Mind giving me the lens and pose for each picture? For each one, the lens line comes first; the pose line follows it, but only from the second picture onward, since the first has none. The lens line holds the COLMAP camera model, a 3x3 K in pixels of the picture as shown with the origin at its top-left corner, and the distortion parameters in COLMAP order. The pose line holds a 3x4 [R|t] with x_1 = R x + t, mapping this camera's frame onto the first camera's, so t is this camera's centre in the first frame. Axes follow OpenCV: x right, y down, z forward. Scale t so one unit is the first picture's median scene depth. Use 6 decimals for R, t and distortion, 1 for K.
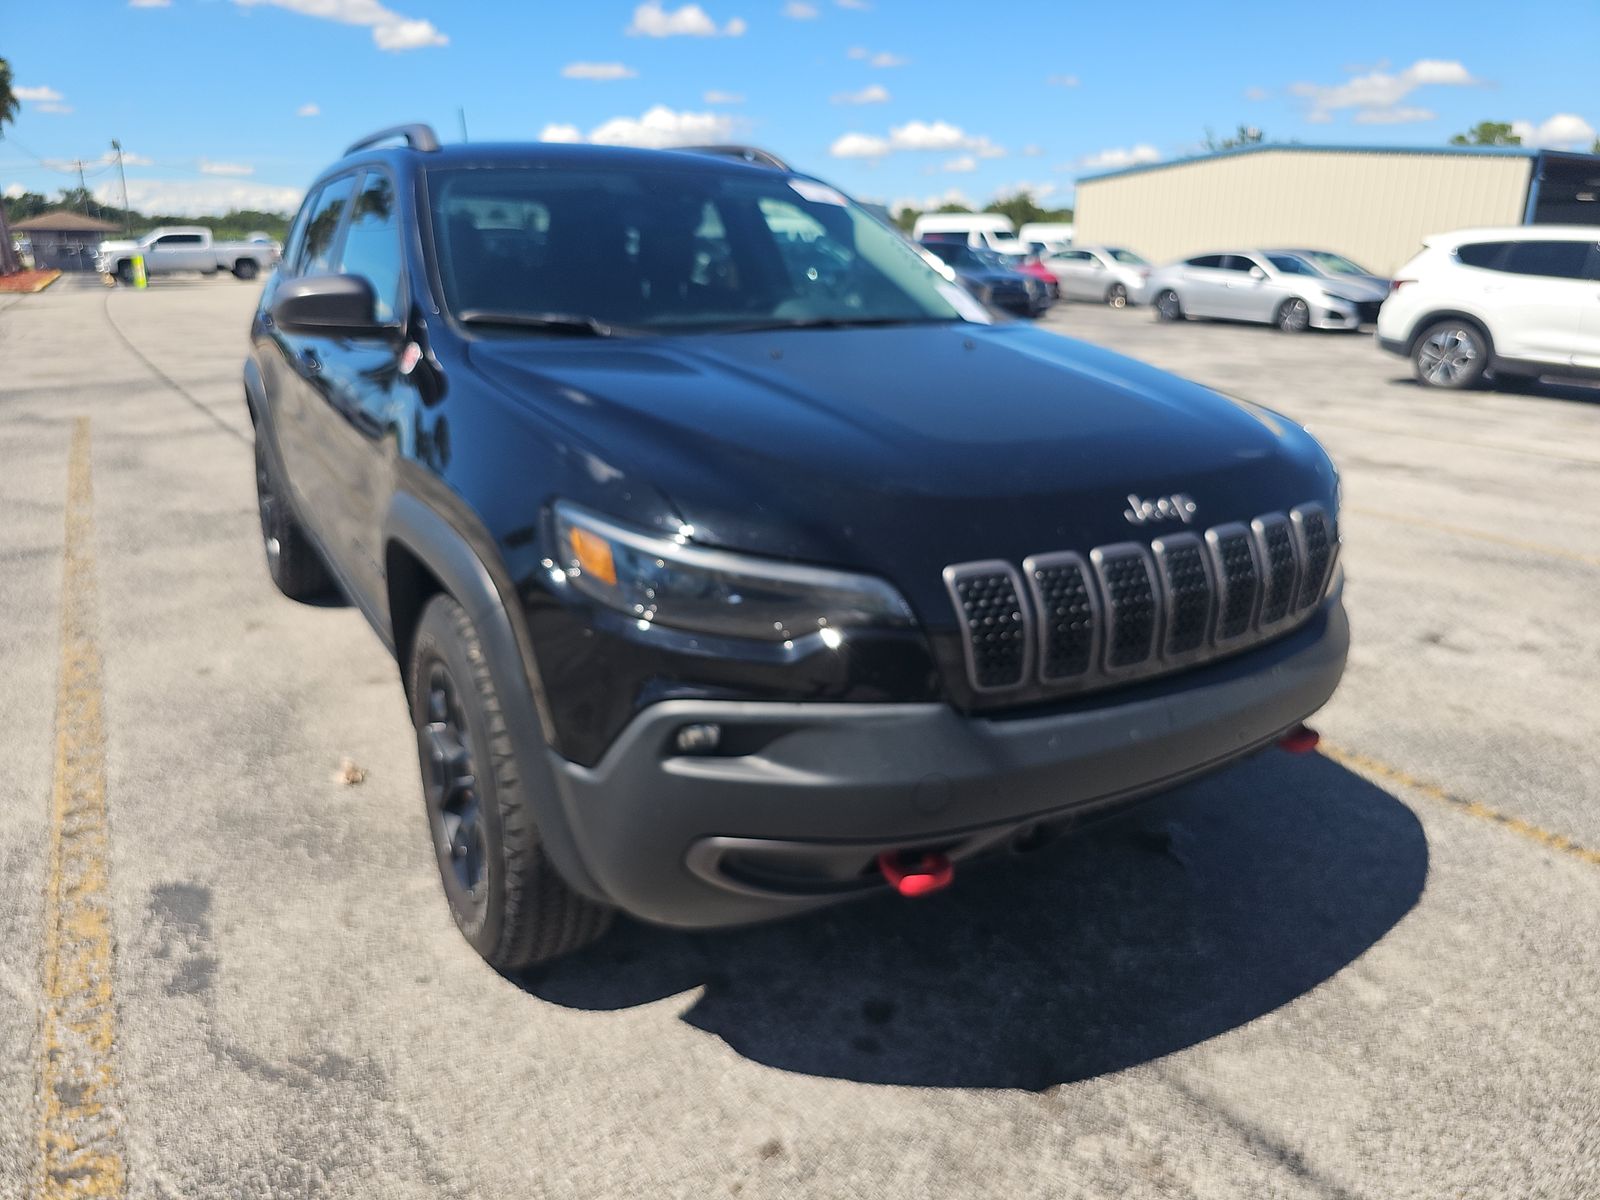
lens RADIAL K [[1072.7, 0, 776.6], [0, 1072.7, 589.0], [0, 0, 1]] dist [0.049896, -0.057240]
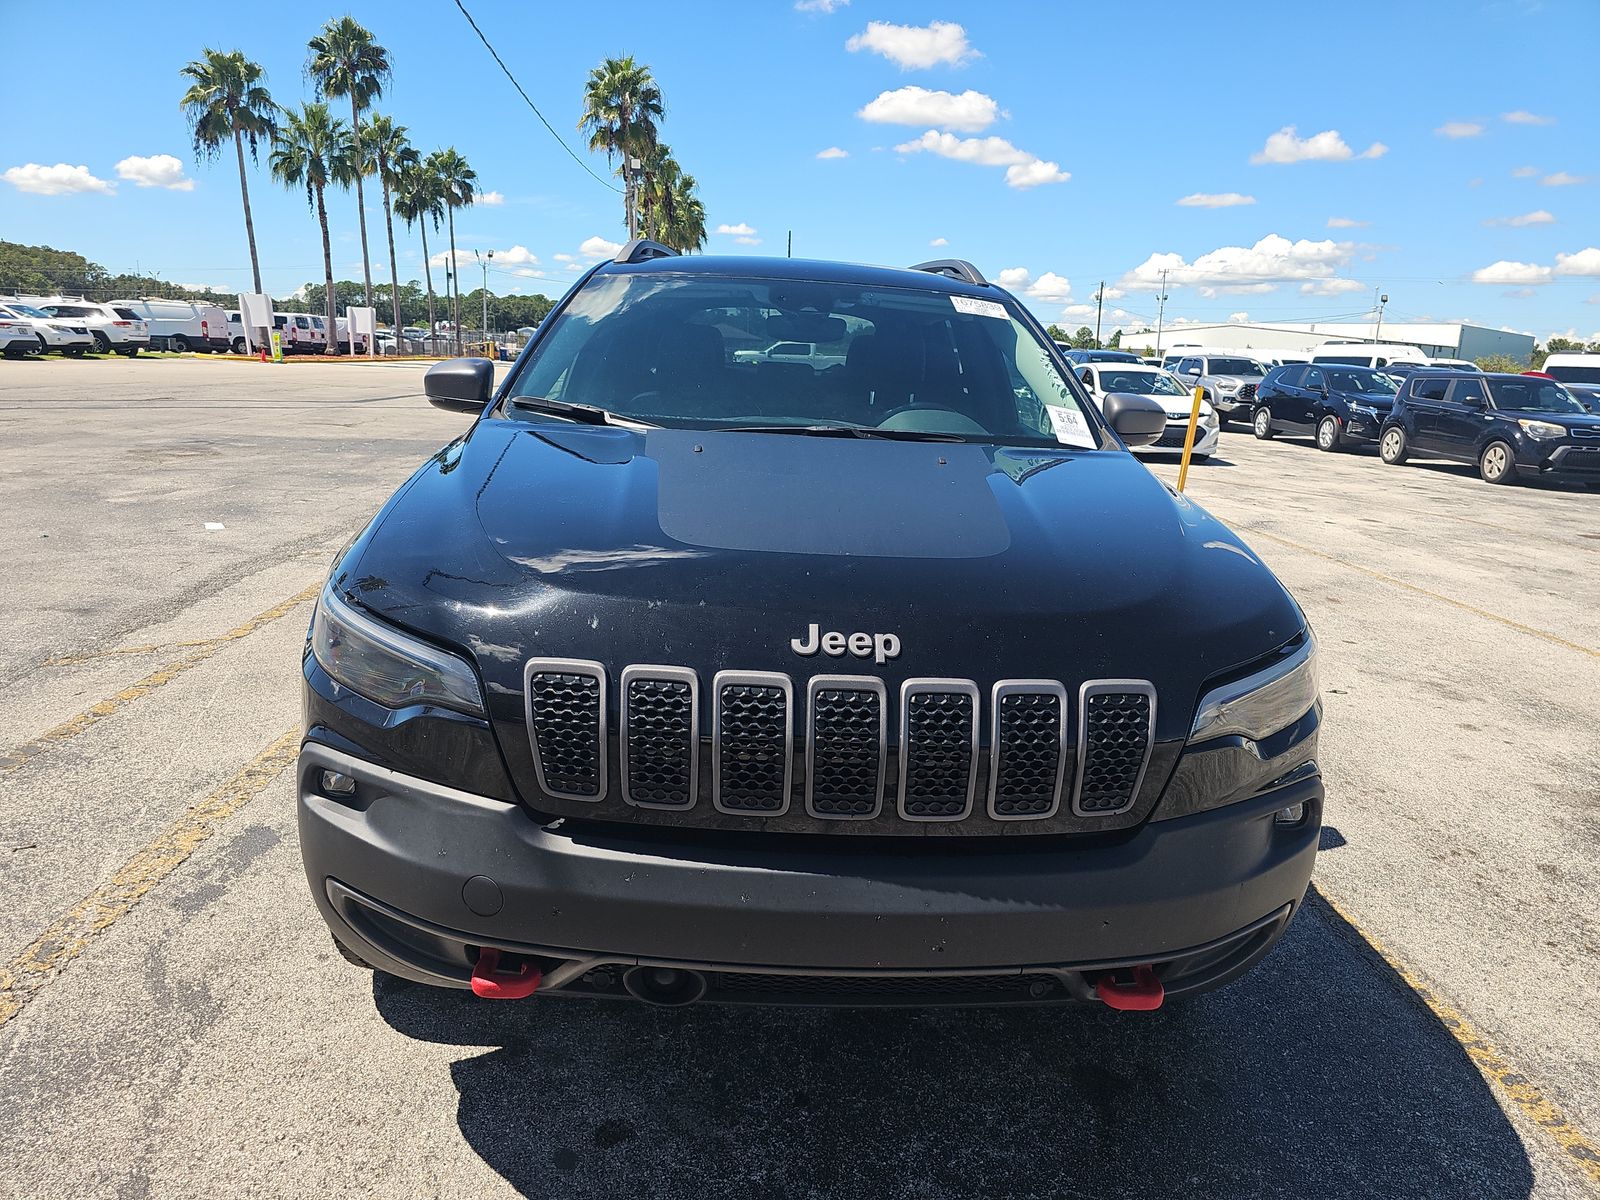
lens RADIAL K [[1072.7, 0, 776.6], [0, 1072.7, 589.0], [0, 0, 1]] dist [0.049896, -0.057240]
pose [[0.873047, 0.142849, -0.466244, 0.621449], [-0.190286, 0.980129, -0.056017, -0.050975], [0.448978, 0.137625, 0.882881, 0.171316]]
